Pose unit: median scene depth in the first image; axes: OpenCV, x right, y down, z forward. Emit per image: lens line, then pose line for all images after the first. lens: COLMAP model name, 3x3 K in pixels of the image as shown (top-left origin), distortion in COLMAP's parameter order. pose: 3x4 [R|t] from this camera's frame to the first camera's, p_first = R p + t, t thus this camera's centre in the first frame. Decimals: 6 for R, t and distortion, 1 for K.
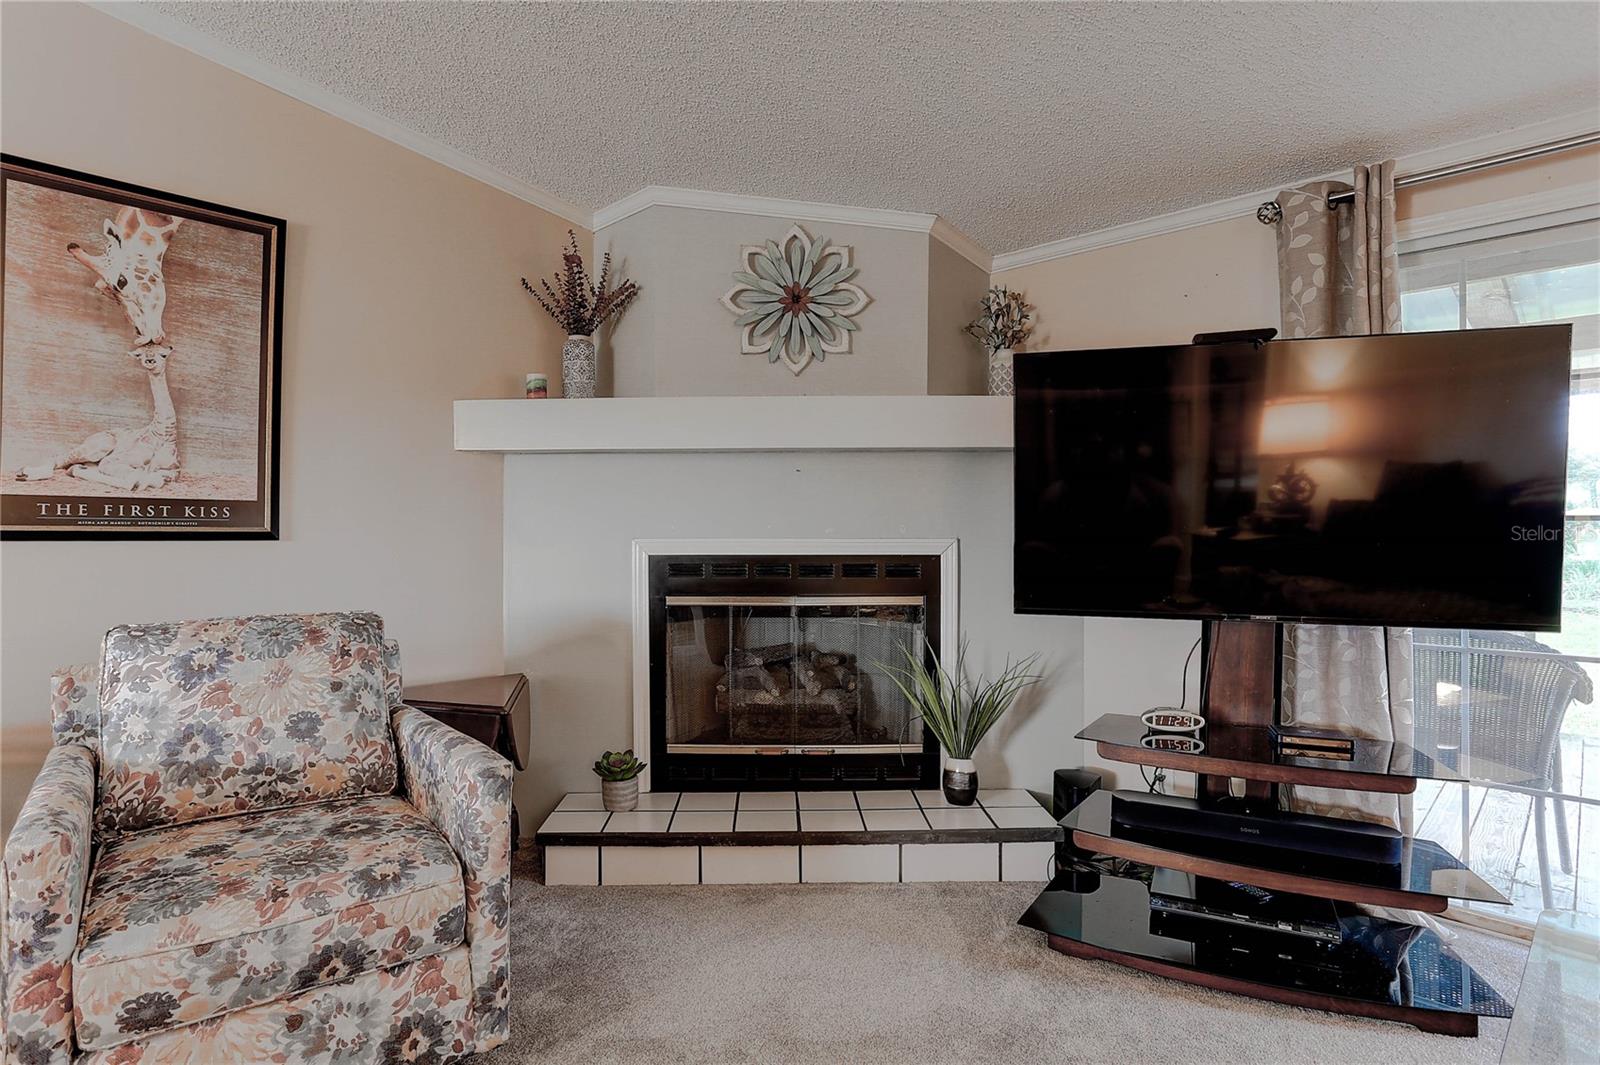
lens RADIAL K [[839.1, 0, 799.7], [0, 839.1, 518.4], [0, 0, 1]] dist [-0.018335, 0.004805]
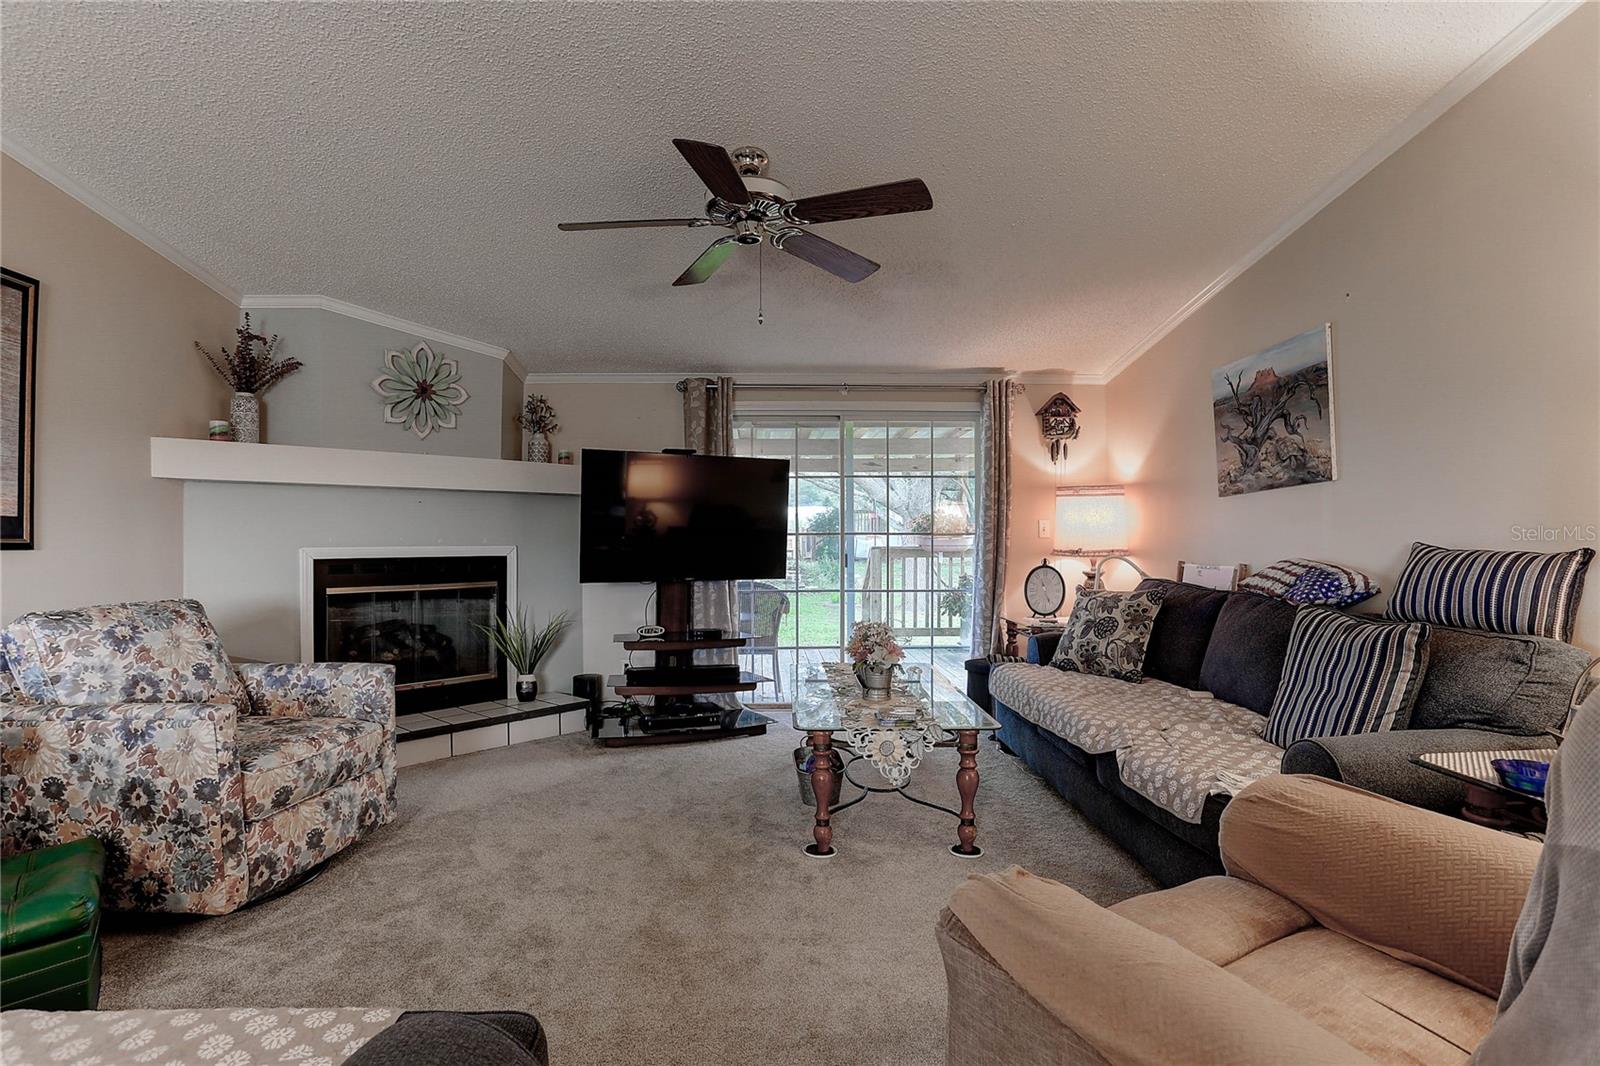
lens RADIAL K [[753.7, 0, 801.9], [0, 753.7, 536.5], [0, 0, 1]] dist [-0.021092, 0.001682]
pose [[0.678464, -0.000038, 0.734633, -0.611780], [-0.001459, 0.999998, 0.001400, 0.003407], [-0.734632, -0.002022, 0.678463, -0.495224]]
